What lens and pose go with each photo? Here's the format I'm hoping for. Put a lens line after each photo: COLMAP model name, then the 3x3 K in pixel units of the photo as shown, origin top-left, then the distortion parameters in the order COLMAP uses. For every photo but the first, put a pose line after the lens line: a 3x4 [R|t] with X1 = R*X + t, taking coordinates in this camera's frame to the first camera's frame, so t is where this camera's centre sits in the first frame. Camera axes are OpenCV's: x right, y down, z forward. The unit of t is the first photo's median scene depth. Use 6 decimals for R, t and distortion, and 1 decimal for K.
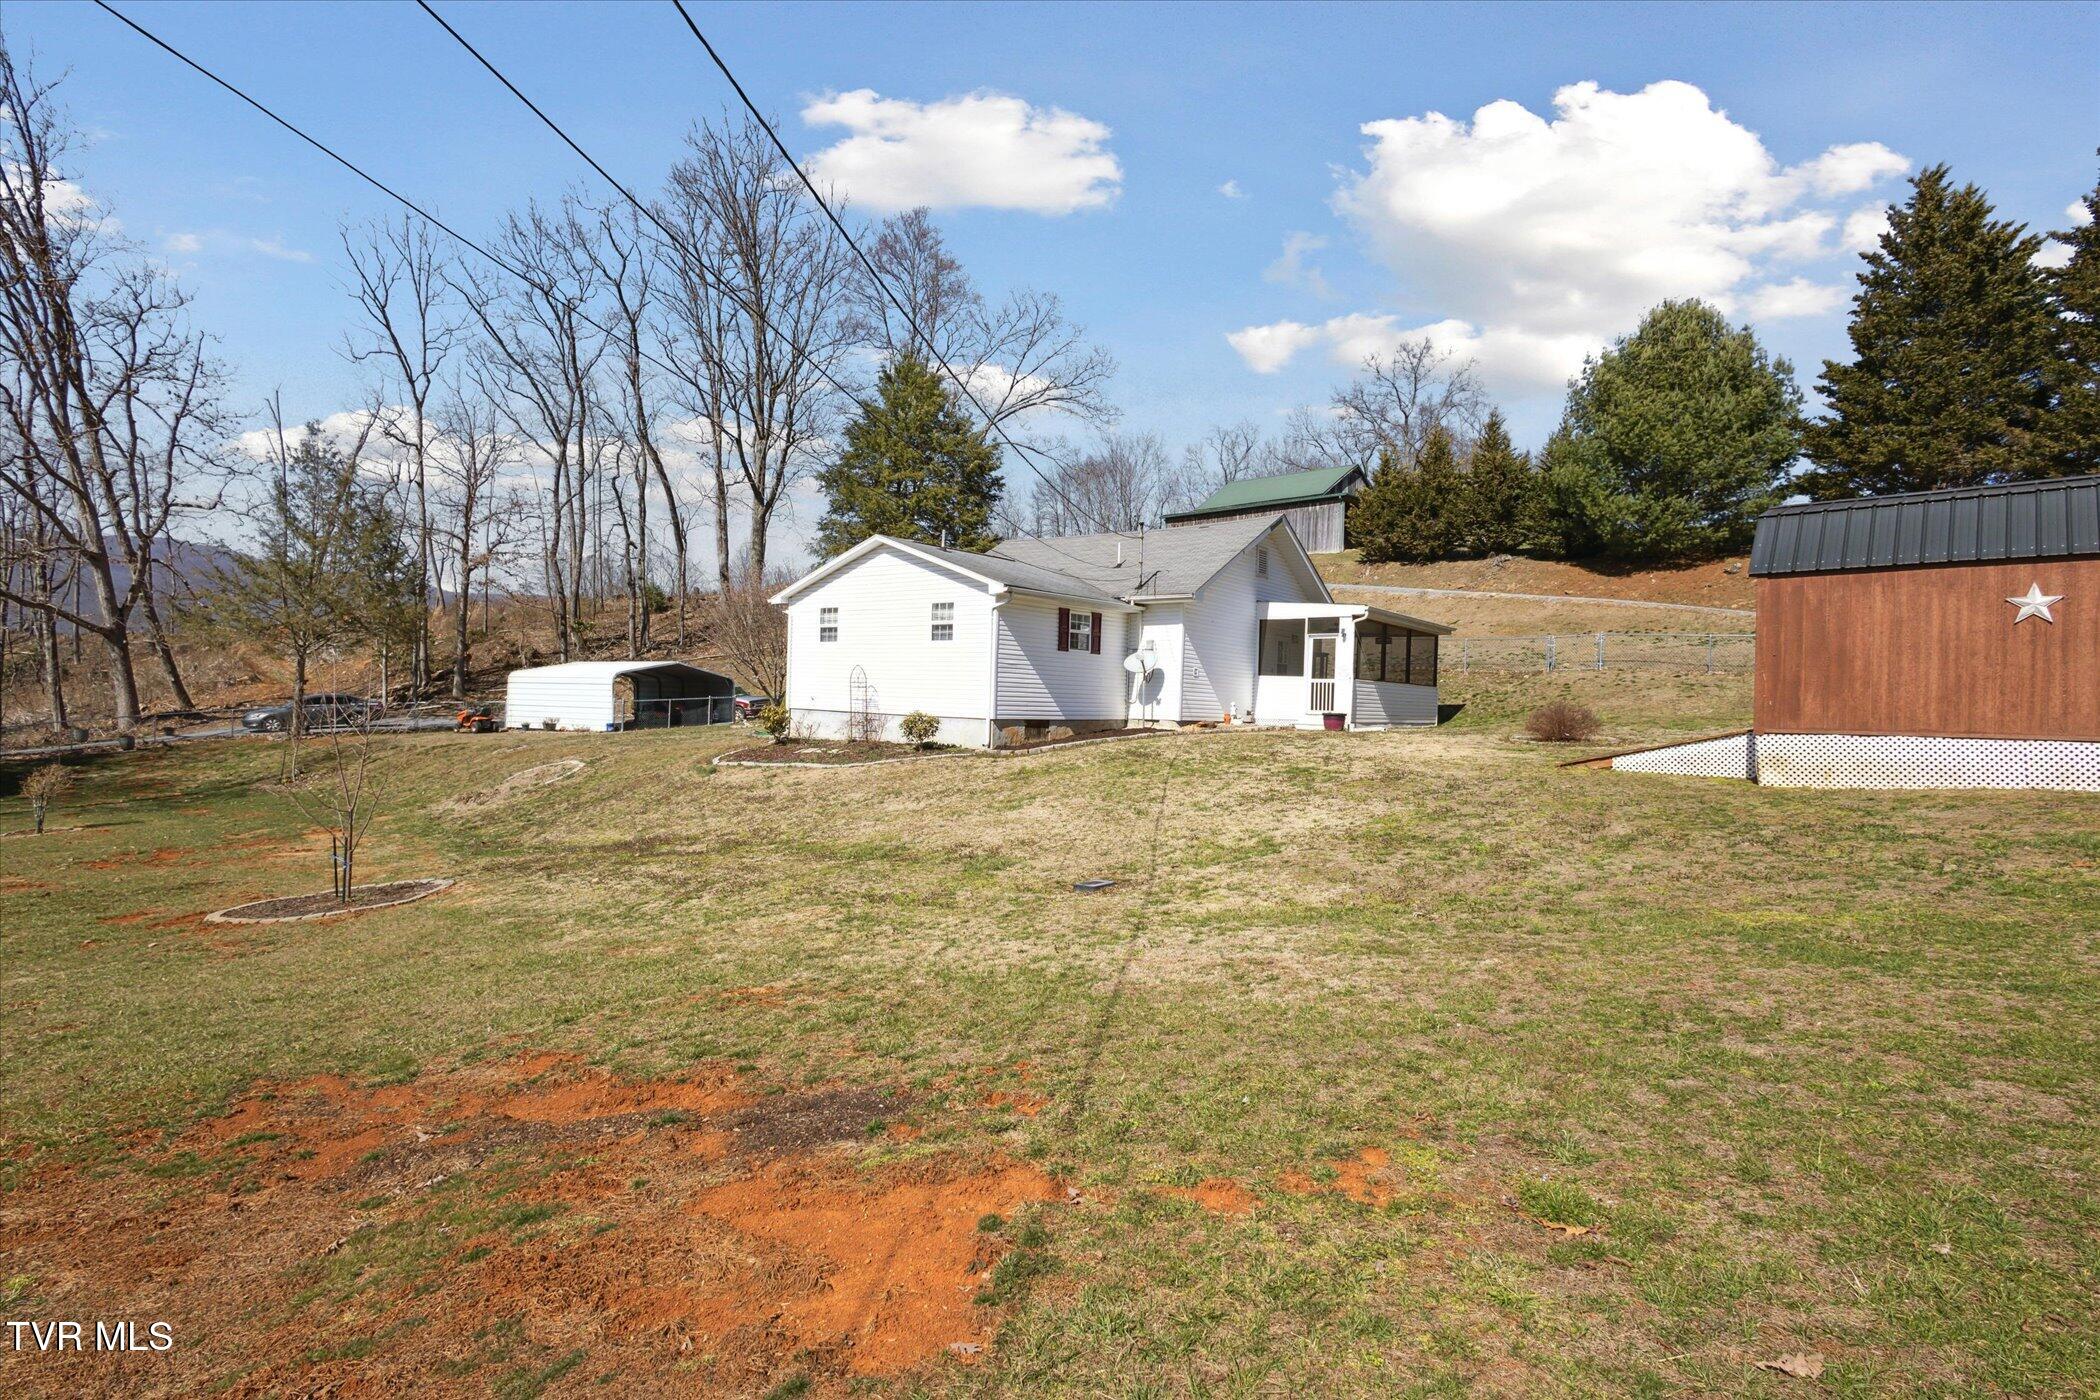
lens RADIAL K [[987.6, 0, 1054.8], [0, 987.6, 699.7], [0, 0, 1]] dist [0.013029, -0.001395]
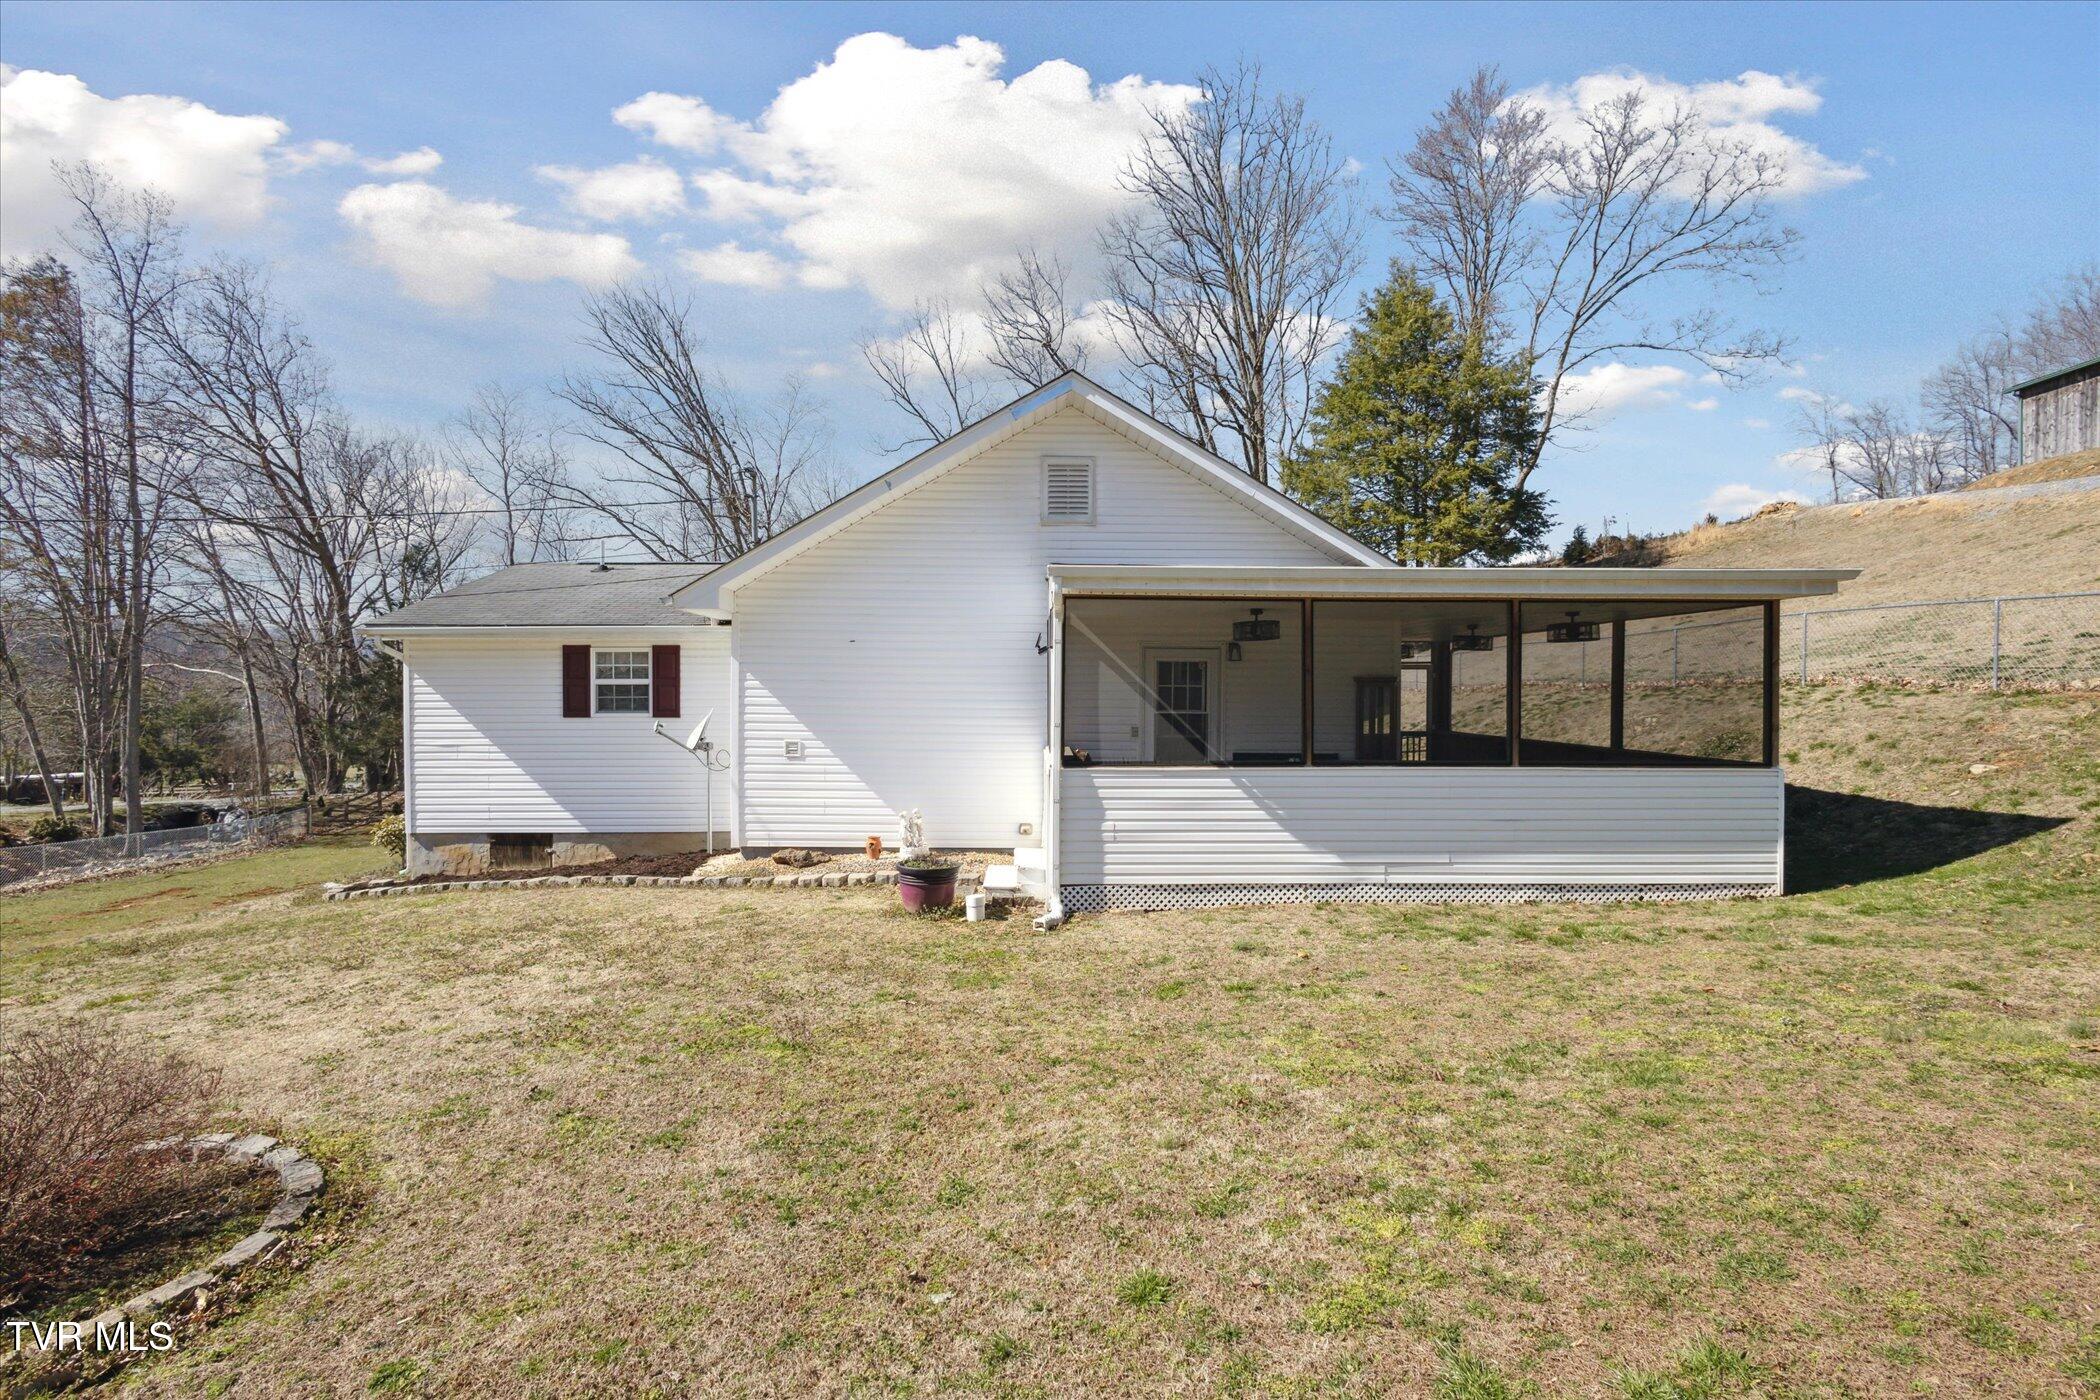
lens RADIAL K [[984.4, 0, 1039.4], [0, 984.4, 702.4], [0, 0, 1]] dist [0.005300, -0.000237]
pose [[0.637208, -0.030955, -0.770070, 0.575152], [0.021081, 0.999519, -0.022735, -0.035019], [0.770404, -0.001747, 0.637554, 0.747516]]
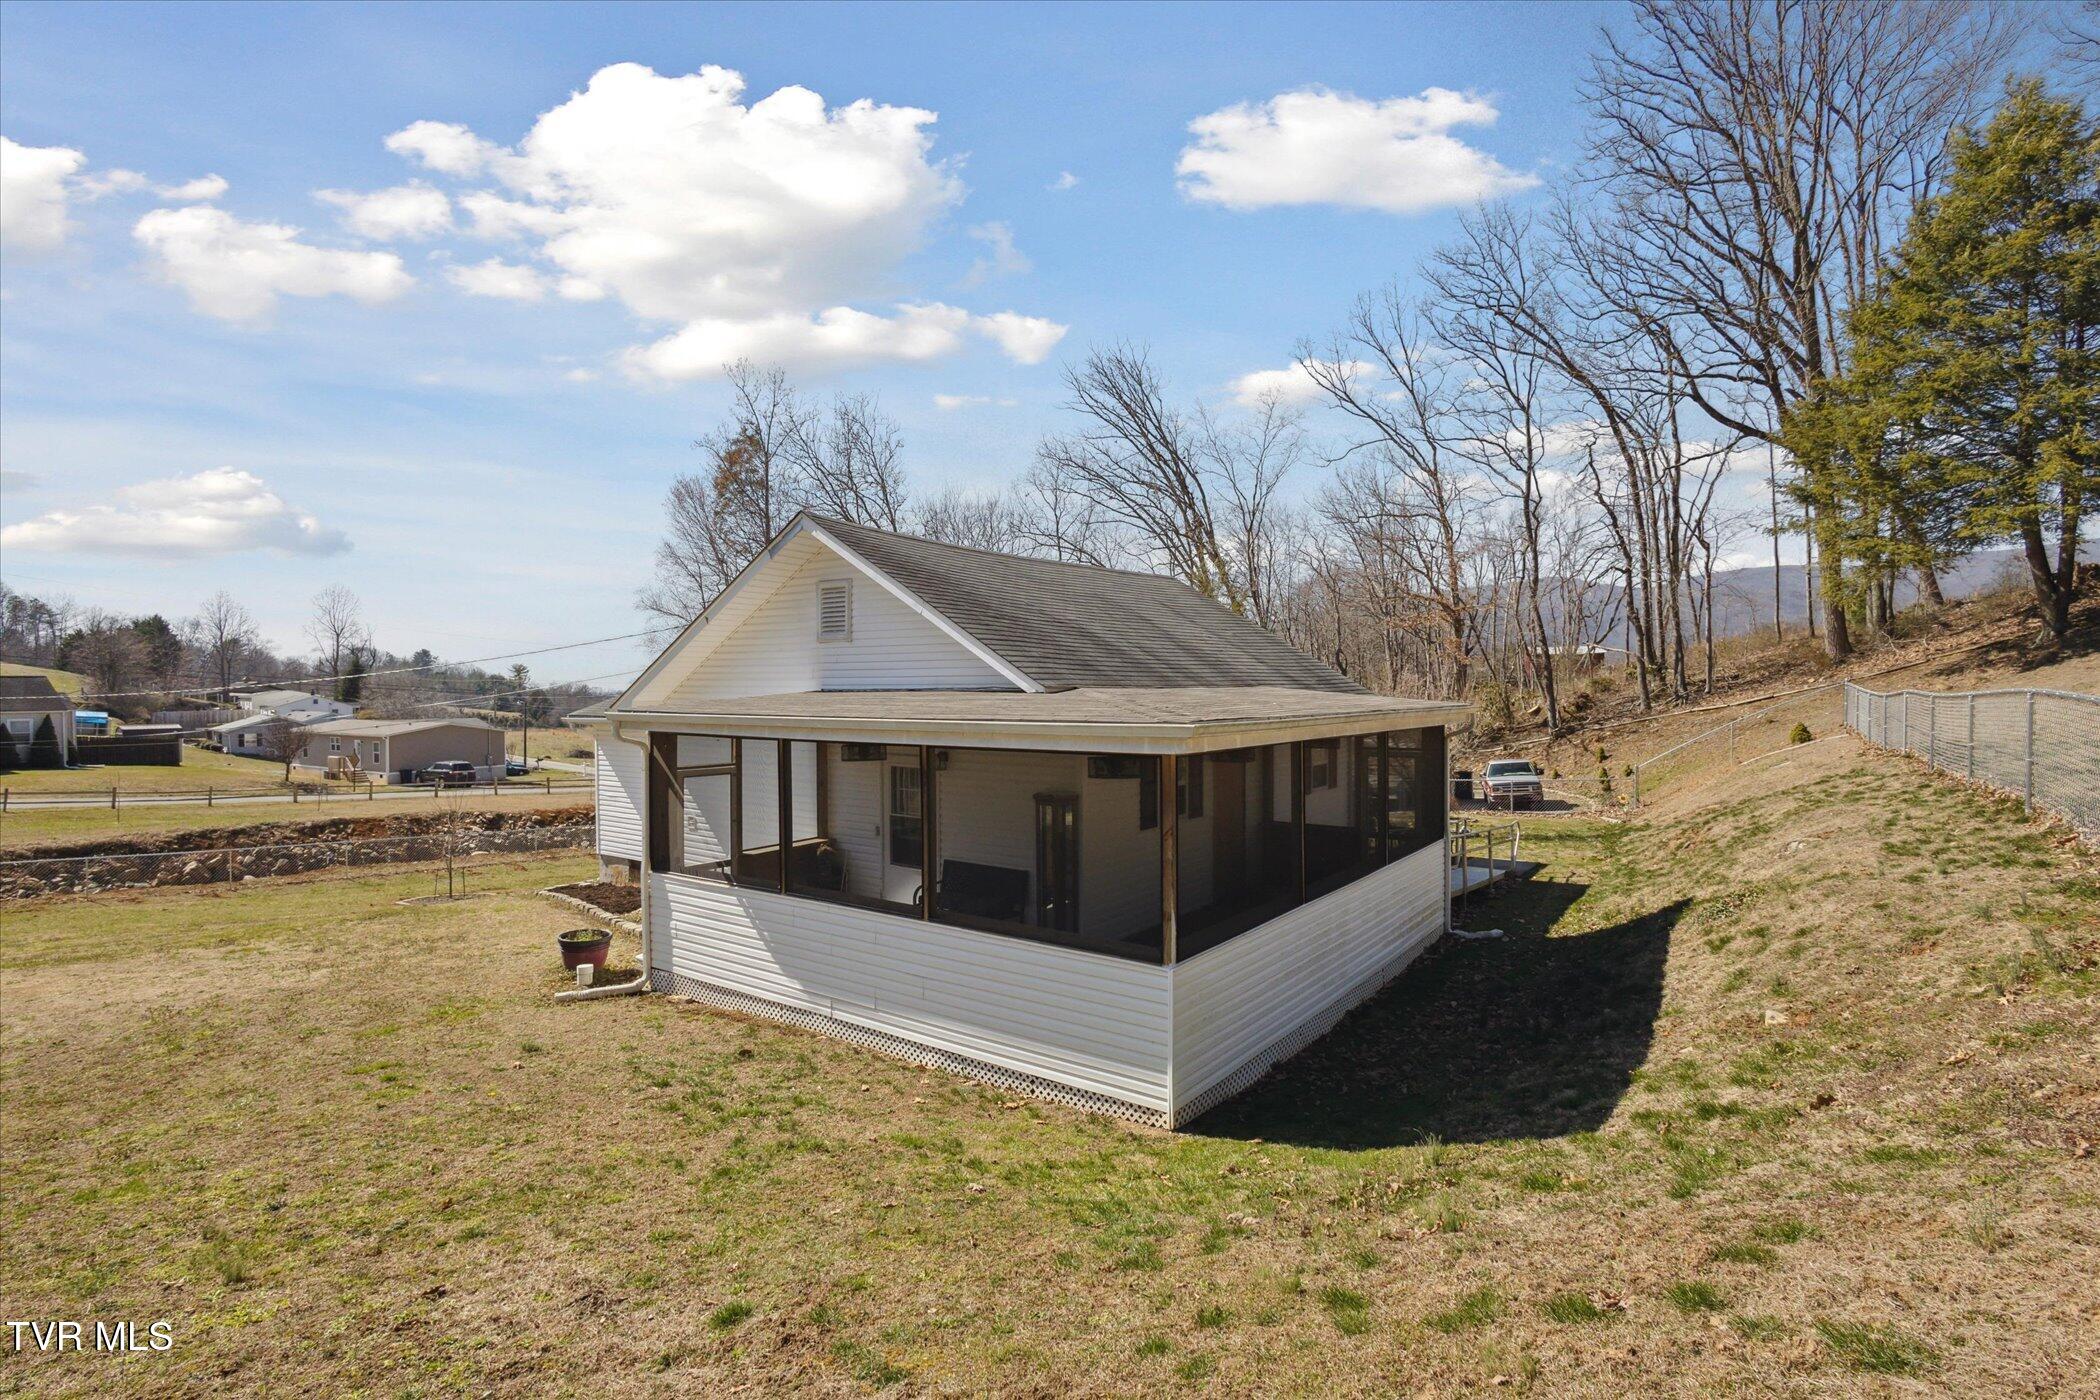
lens RADIAL K [[984.4, 0, 1039.4], [0, 984.4, 702.4], [0, 0, 1]] dist [0.005300, -0.000237]
pose [[0.041787, -0.022651, -0.998870, 0.755380], [0.007883, 0.999719, -0.022341, -0.084931], [0.999095, -0.006940, 0.041954, 1.146163]]
